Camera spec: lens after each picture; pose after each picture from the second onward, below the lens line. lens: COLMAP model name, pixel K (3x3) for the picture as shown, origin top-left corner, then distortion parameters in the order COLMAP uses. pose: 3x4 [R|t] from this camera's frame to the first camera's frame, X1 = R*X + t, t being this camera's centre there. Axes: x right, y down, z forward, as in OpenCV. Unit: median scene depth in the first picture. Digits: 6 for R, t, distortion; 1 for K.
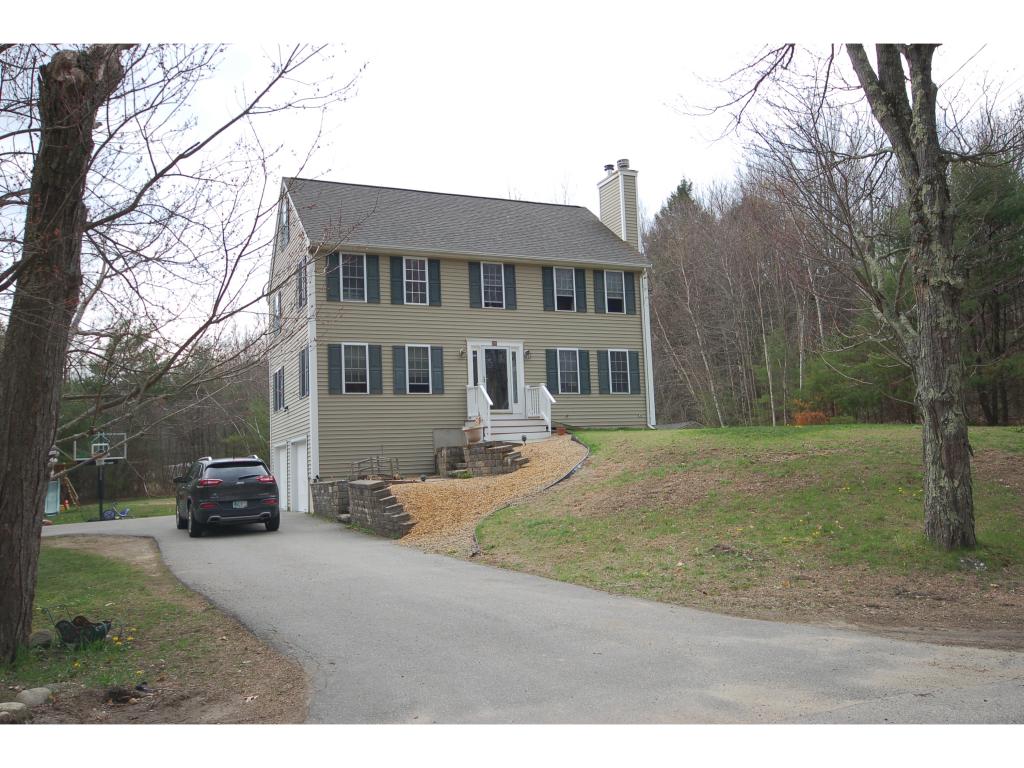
lens RADIAL K [[862.8, 0, 515.5], [0, 862.8, 383.8], [0, 0, 1]] dist [0.011038, 0.008490]
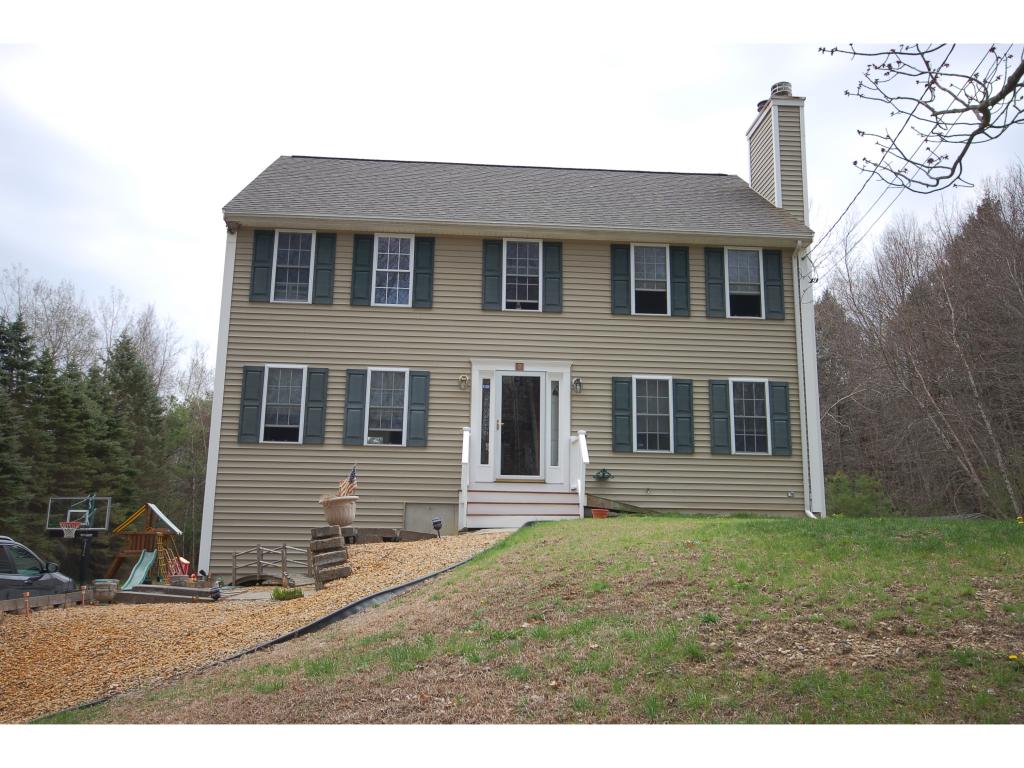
lens RADIAL K [[862.8, 0, 502.0], [0, 862.8, 385.9], [0, 0, 1]] dist [0.011038, 0.008490]
pose [[0.935167, -0.014498, -0.353909, 0.181404], [-0.018832, 0.995714, -0.090552, 0.022361], [0.353705, 0.091347, 0.930886, 0.427335]]
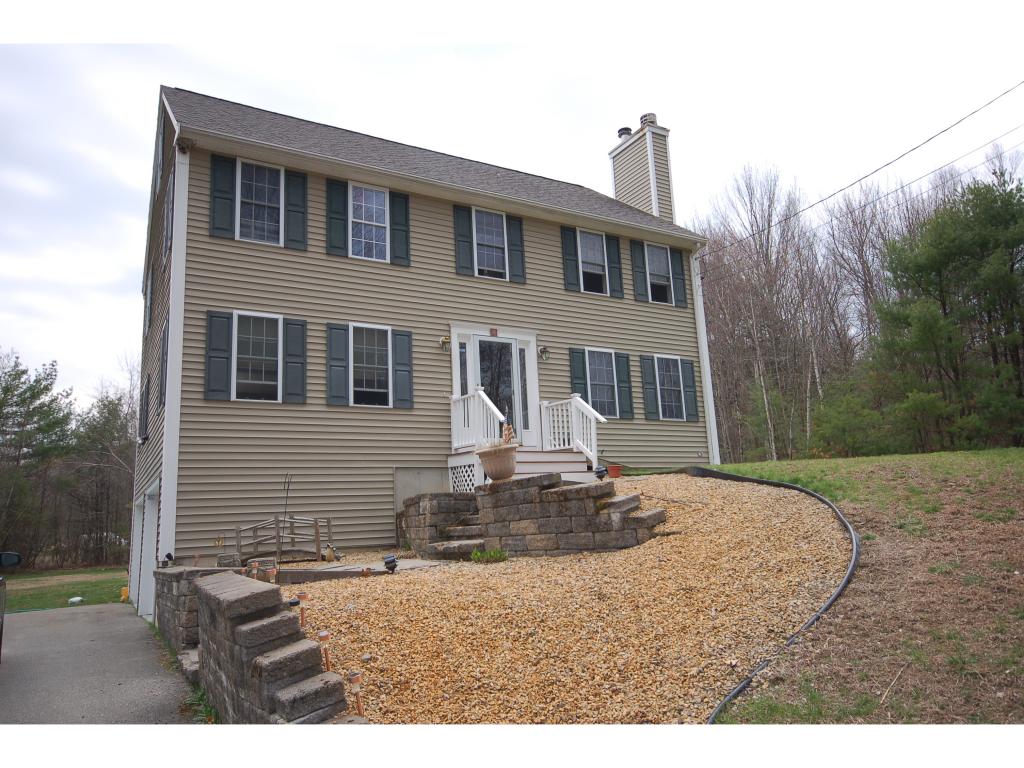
lens RADIAL K [[729.0, 0, 512.9], [0, 729.0, 385.7], [0, 0, 1]] dist [0.020936, 0.001541]
pose [[0.994209, 0.013507, 0.106615, -0.066461], [-0.002514, 0.994722, -0.102576, 0.045532], [-0.107438, 0.101714, 0.988995, 0.481239]]
